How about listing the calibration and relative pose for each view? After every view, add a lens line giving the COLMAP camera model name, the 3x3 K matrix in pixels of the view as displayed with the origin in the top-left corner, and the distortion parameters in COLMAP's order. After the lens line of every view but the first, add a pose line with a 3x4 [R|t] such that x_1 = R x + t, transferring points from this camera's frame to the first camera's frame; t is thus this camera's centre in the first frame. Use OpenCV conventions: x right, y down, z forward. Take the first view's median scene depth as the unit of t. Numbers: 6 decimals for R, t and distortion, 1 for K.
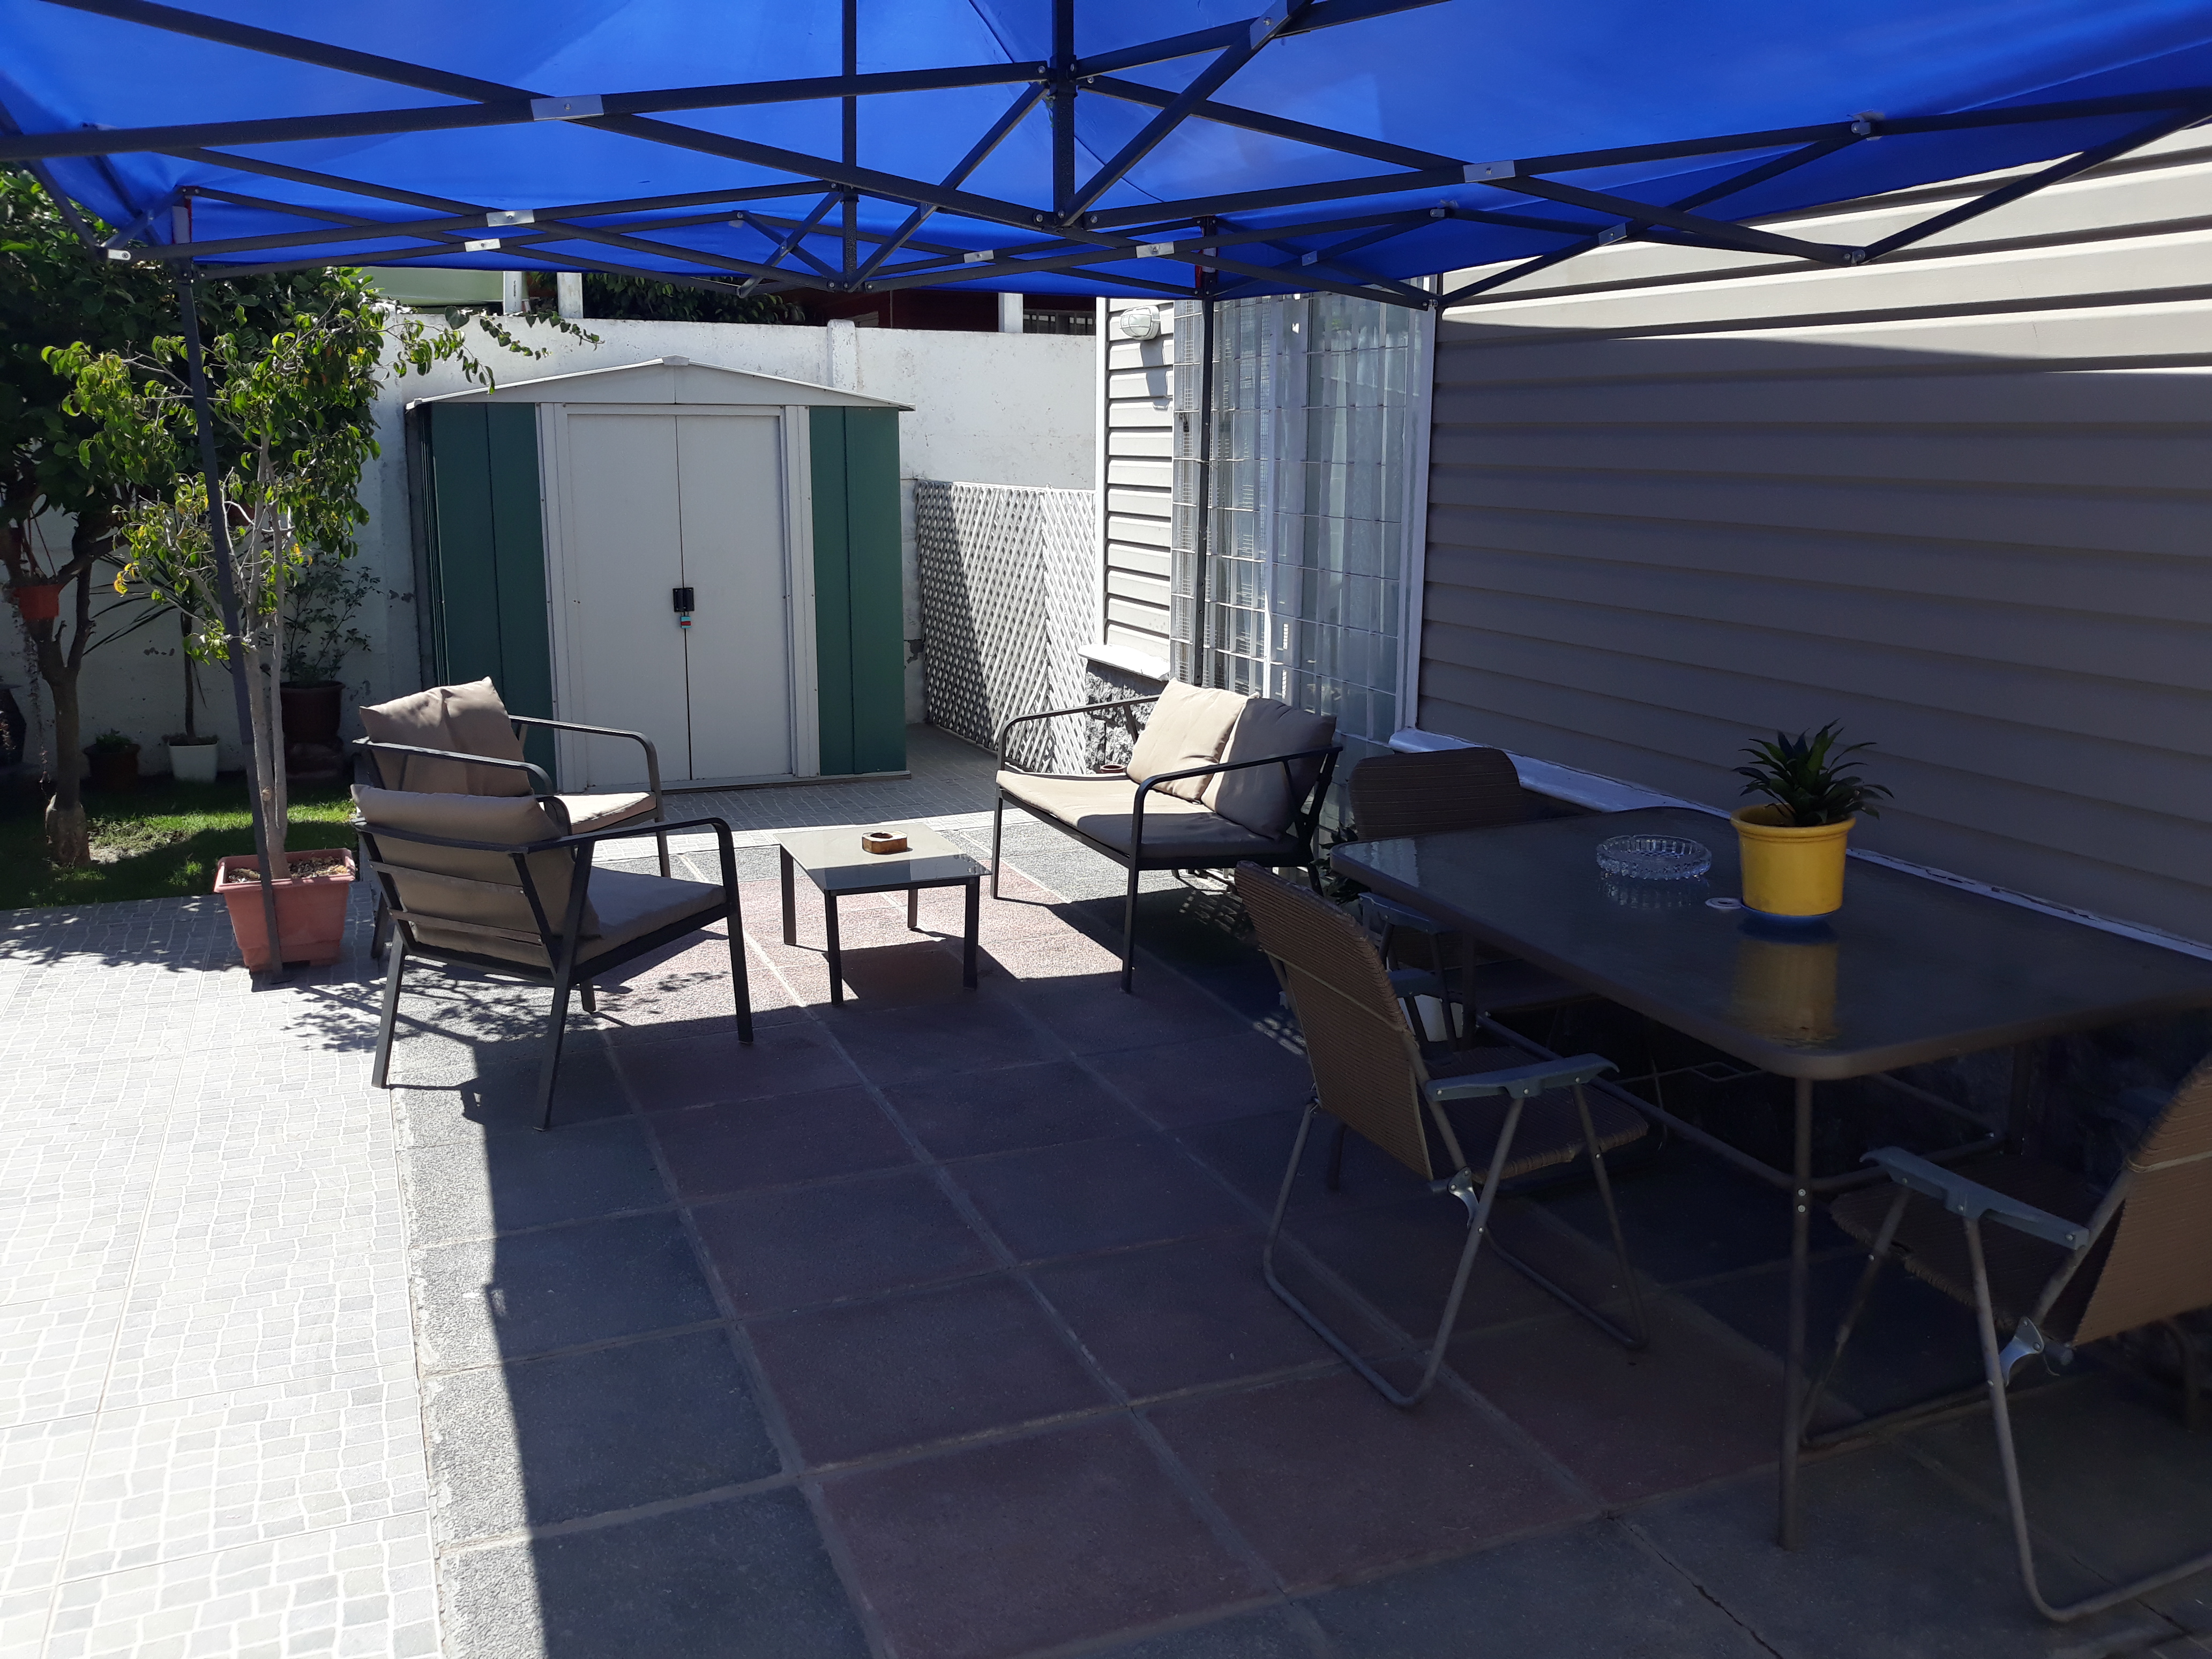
lens RADIAL K [[1829.0, 0, 1107.2], [0, 1829.0, 831.7], [0, 0, 1]] dist [-0.029126, -0.010012]
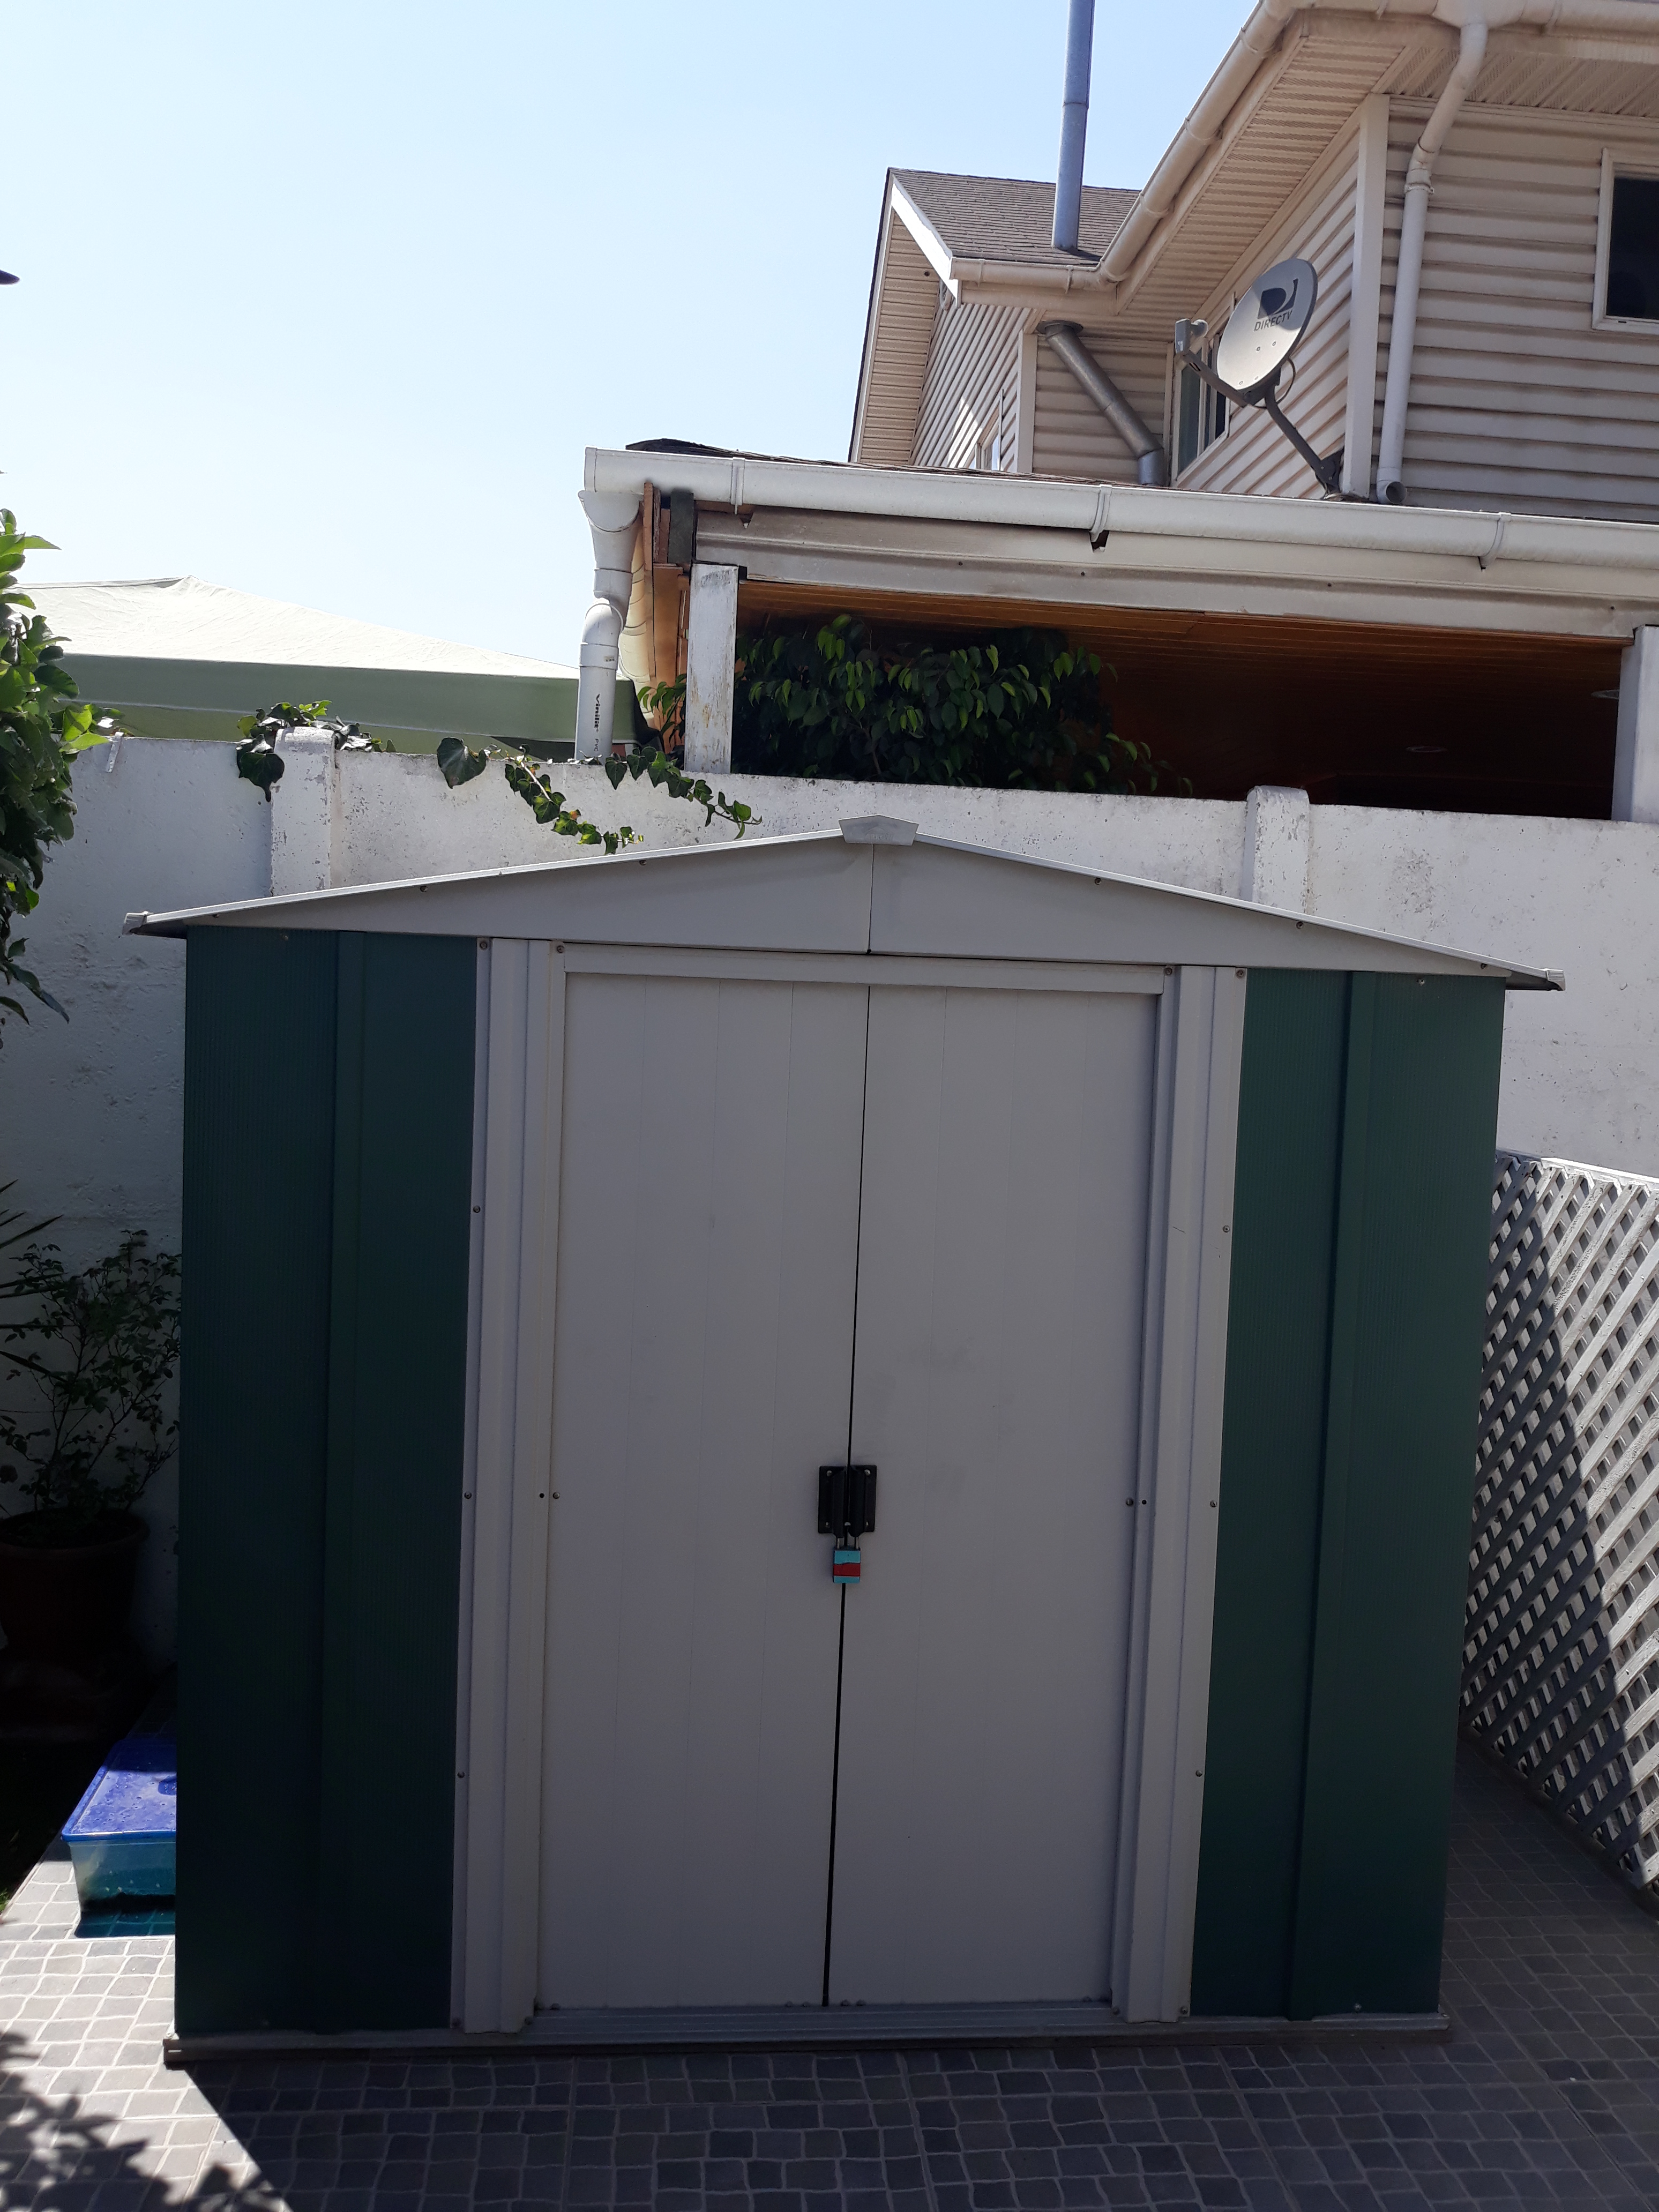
lens RADIAL K [[1829.0, 0, 829.1], [0, 1829.0, 1104.6], [0, 0, 1]] dist [-0.029126, -0.010012]
pose [[0.953002, 0.049165, -0.298947, -0.122129], [-0.095184, 0.985369, -0.141380, -0.138293], [0.287622, 0.163191, 0.943739, 0.596510]]
